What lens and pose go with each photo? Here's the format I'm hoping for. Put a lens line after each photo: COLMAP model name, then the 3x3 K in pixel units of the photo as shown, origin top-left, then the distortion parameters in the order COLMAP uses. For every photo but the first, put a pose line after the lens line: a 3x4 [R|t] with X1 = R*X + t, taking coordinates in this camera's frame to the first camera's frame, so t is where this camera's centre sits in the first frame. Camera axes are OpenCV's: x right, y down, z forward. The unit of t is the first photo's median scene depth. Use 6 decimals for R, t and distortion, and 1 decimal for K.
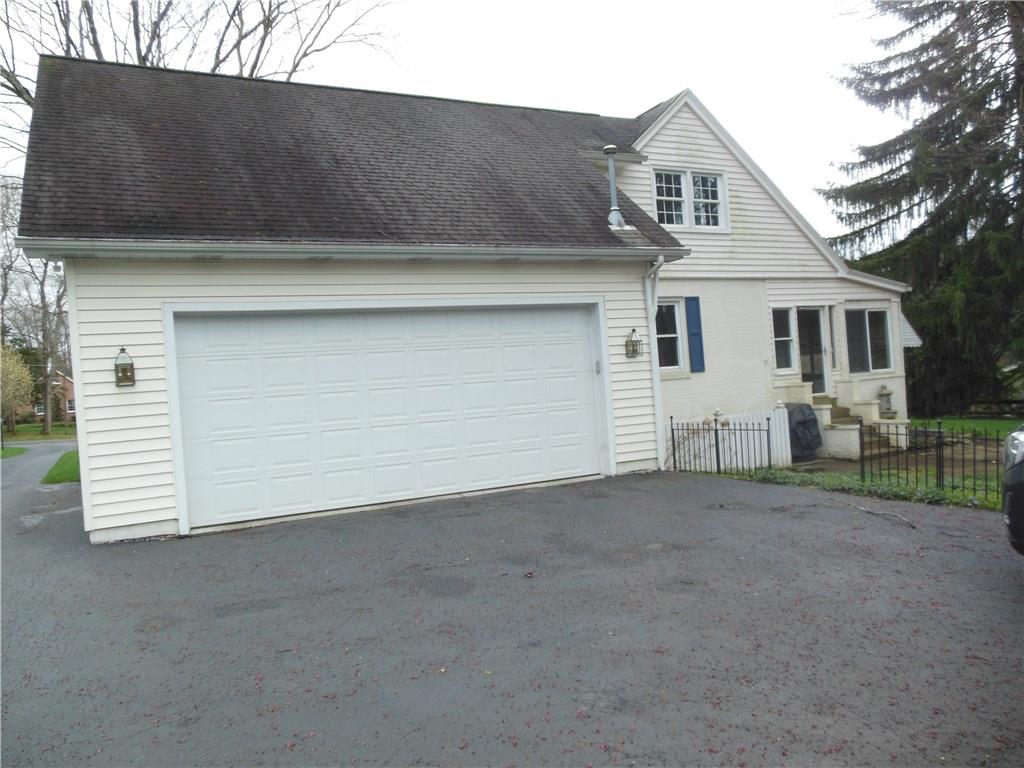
lens RADIAL K [[772.5, 0, 512.2], [0, 772.5, 379.1], [0, 0, 1]] dist [-0.012785, 0.001028]
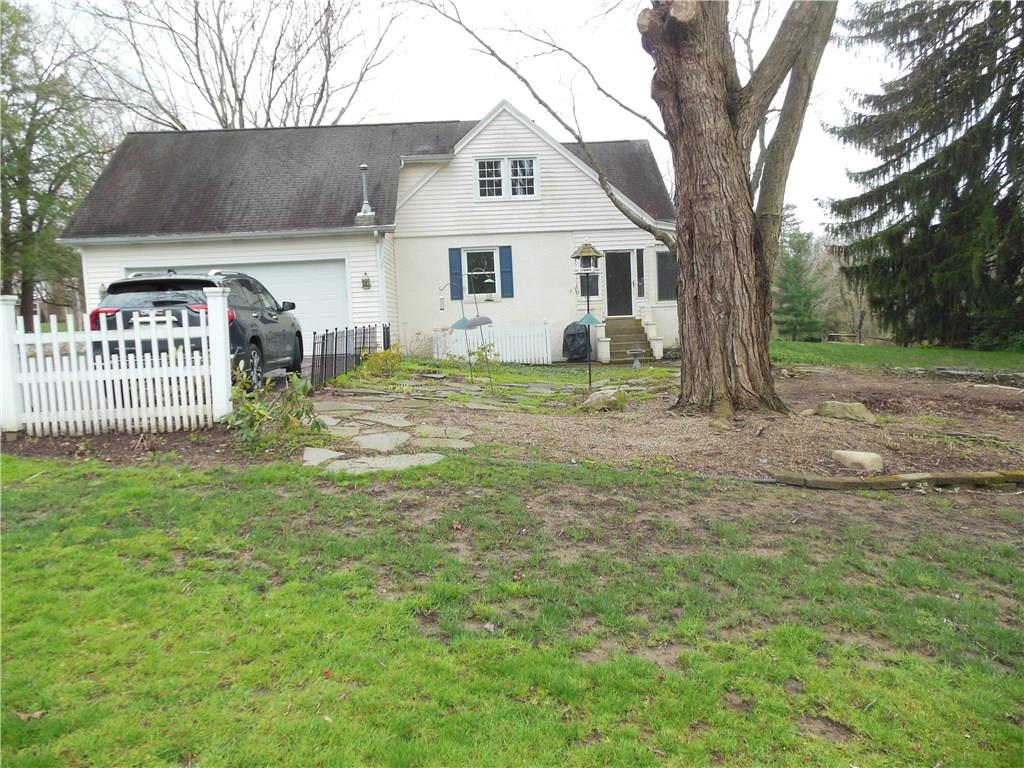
lens RADIAL K [[772.5, 0, 512.0], [0, 772.5, 386.8], [0, 0, 1]] dist [-0.012785, 0.001028]
pose [[0.907901, 0.068556, -0.413541, 0.875008], [-0.019286, 0.992322, 0.122165, -0.020433], [0.418741, -0.102938, 0.902253, -0.349644]]
